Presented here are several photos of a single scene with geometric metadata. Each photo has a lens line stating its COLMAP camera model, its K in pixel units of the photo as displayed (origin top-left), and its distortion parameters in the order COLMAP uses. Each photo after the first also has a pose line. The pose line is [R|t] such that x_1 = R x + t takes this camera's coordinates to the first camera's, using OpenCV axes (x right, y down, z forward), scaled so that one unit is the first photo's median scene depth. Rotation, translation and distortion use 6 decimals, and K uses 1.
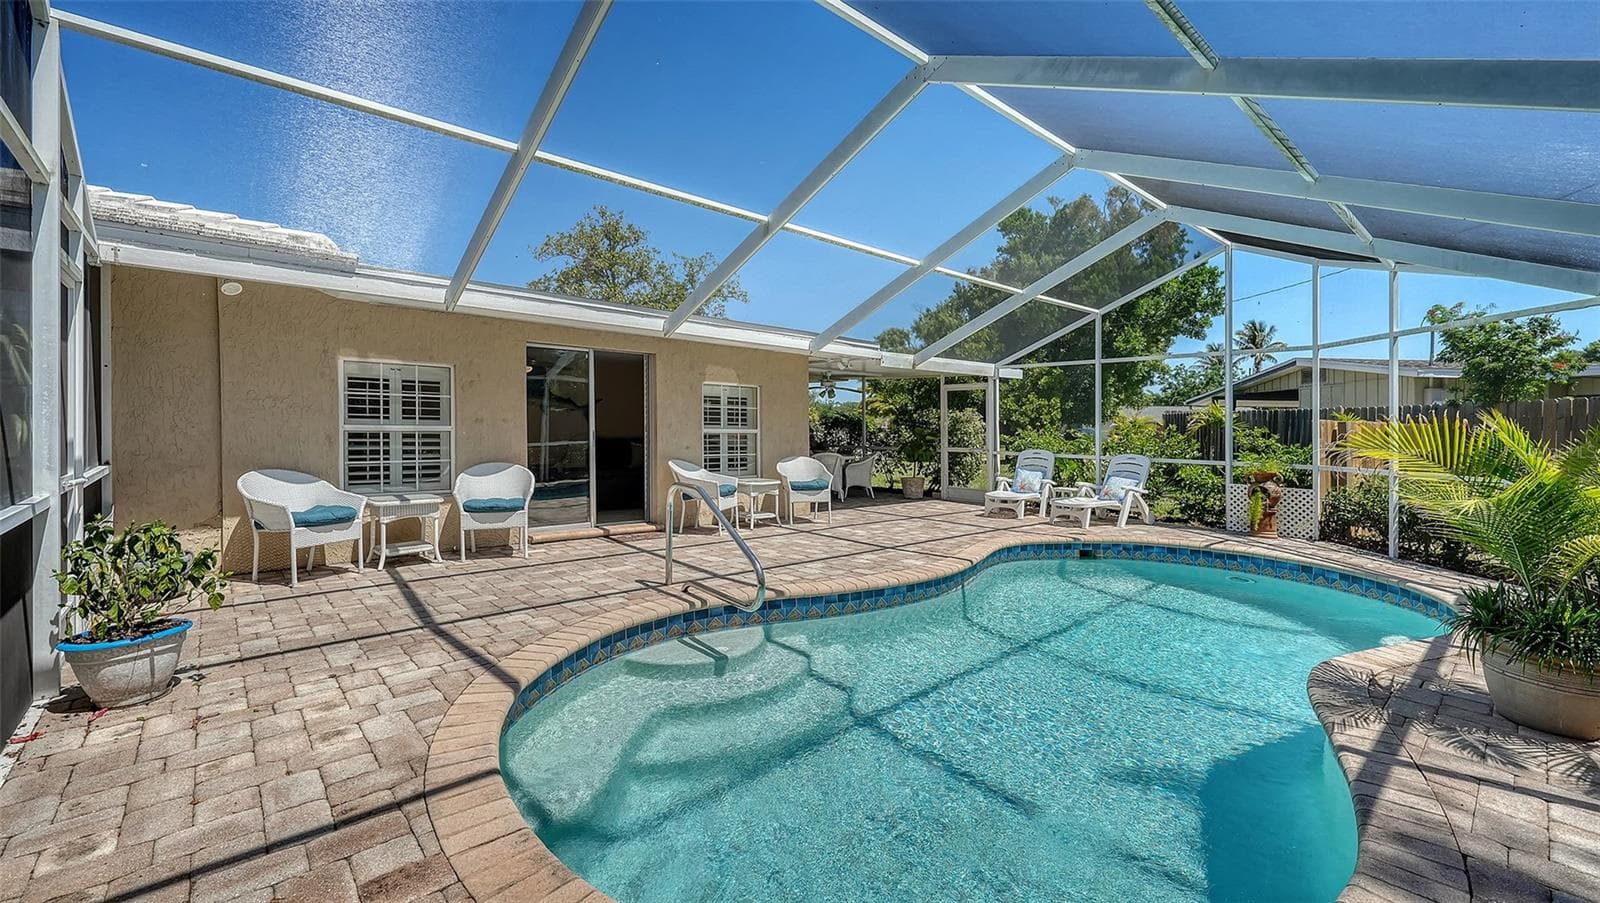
lens RADIAL K [[644.5, 0, 793.0], [0, 644.5, 444.0], [0, 0, 1]] dist [-0.001882, 0.000114]
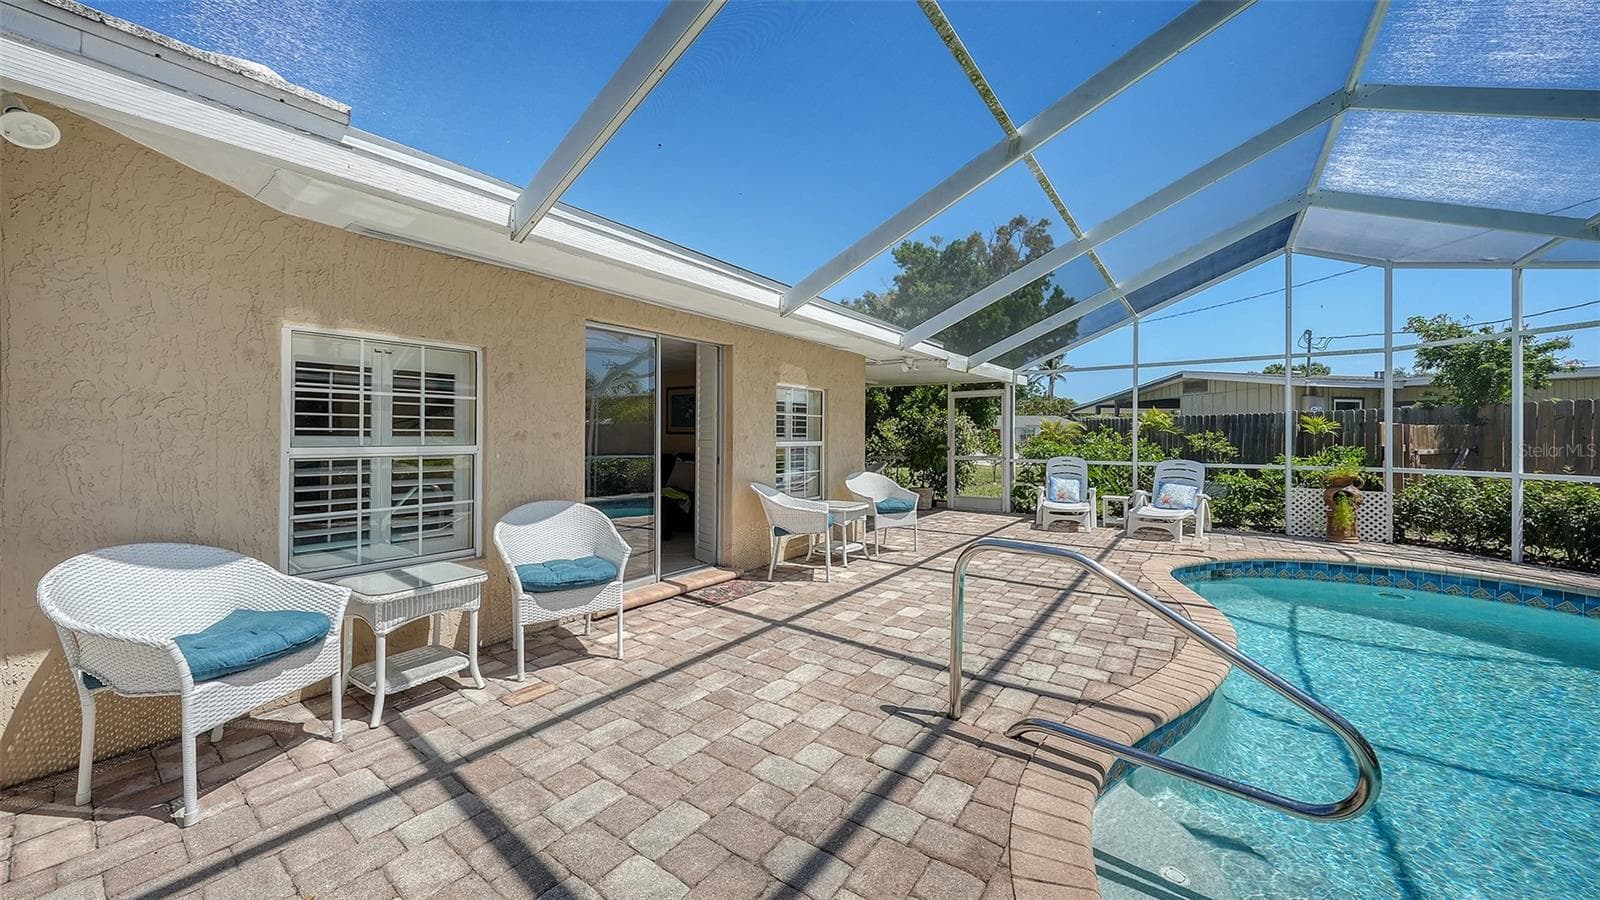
lens RADIAL K [[554.5, 0, 776.9], [0, 554.5, 428.7], [0, 0, 1]] dist [-0.004587, -0.000073]
pose [[0.981533, -0.012846, 0.190863, -0.346659], [0.020426, 0.999077, -0.037801, -0.018001], [-0.190201, 0.041002, 0.980889, 0.420163]]
